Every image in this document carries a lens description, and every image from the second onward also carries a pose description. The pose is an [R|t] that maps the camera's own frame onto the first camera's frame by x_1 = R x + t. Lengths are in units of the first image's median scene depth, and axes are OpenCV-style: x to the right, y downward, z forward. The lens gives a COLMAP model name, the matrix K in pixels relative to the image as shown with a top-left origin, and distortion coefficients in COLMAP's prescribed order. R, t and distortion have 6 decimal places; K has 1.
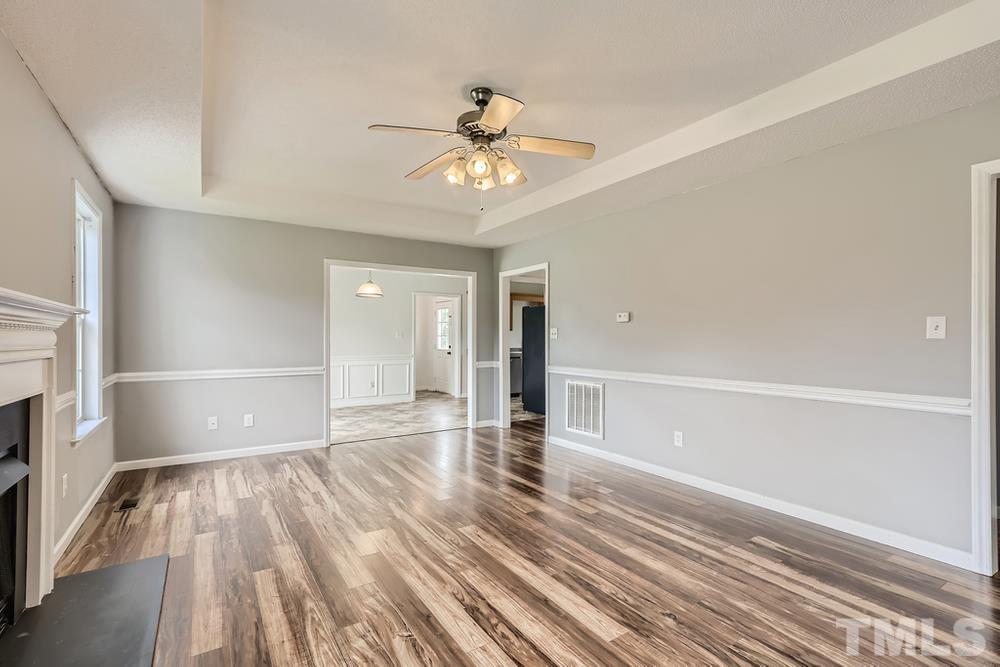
lens RADIAL K [[458.4, 0, 500.0], [0, 458.4, 333.5], [0, 0, 1]] dist [0.003826, 0.001069]
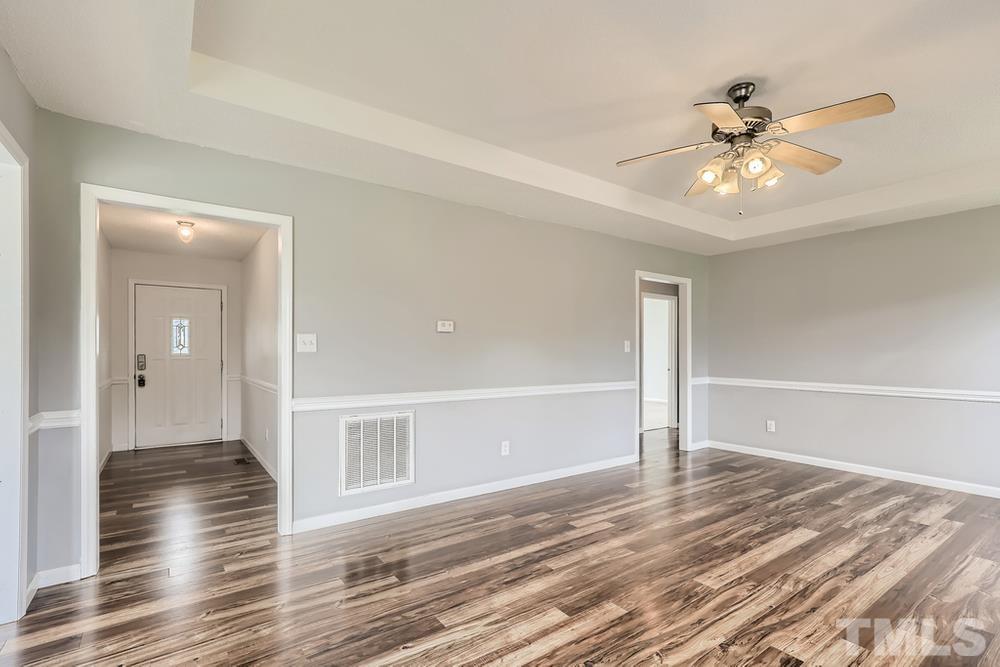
lens RADIAL K [[465.9, 0, 504.3], [0, 465.9, 348.1], [0, 0, 1]] dist [0.003835, 0.000892]
pose [[-0.045322, 0.008754, 0.998934, -0.908153], [-0.012040, 0.999884, -0.009309, 0.017063], [-0.998900, -0.012449, -0.045212, 1.431239]]
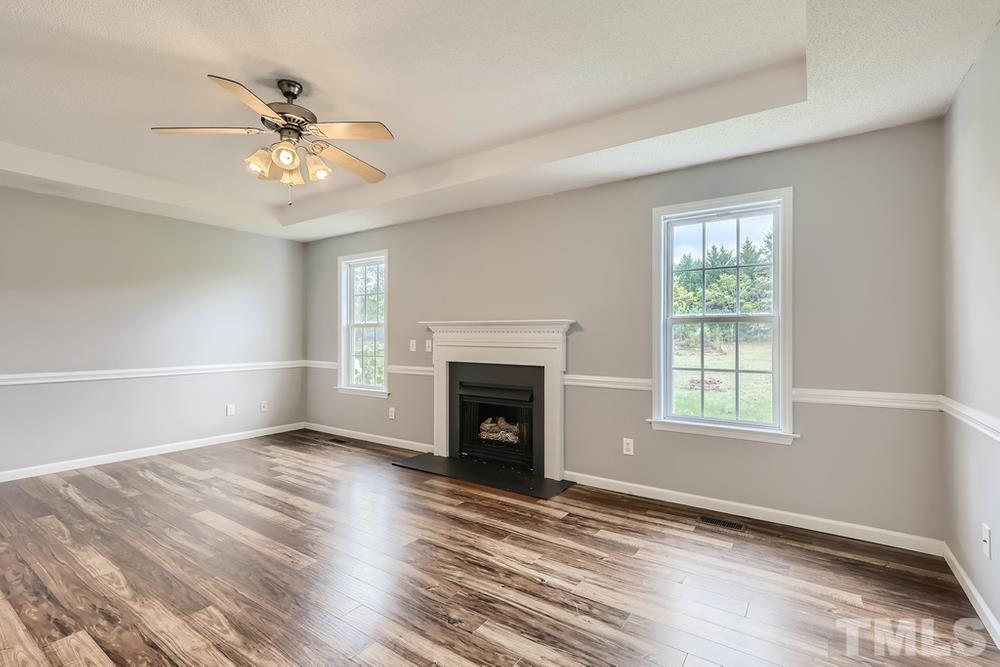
lens RADIAL K [[458.4, 0, 500.0], [0, 458.4, 333.5], [0, 0, 1]] dist [0.003826, 0.001069]
pose [[-0.926123, -0.006670, -0.377163, -0.082374], [0.001089, 0.999792, -0.020355, 0.024097], [0.377220, -0.019262, -0.925923, 1.949832]]
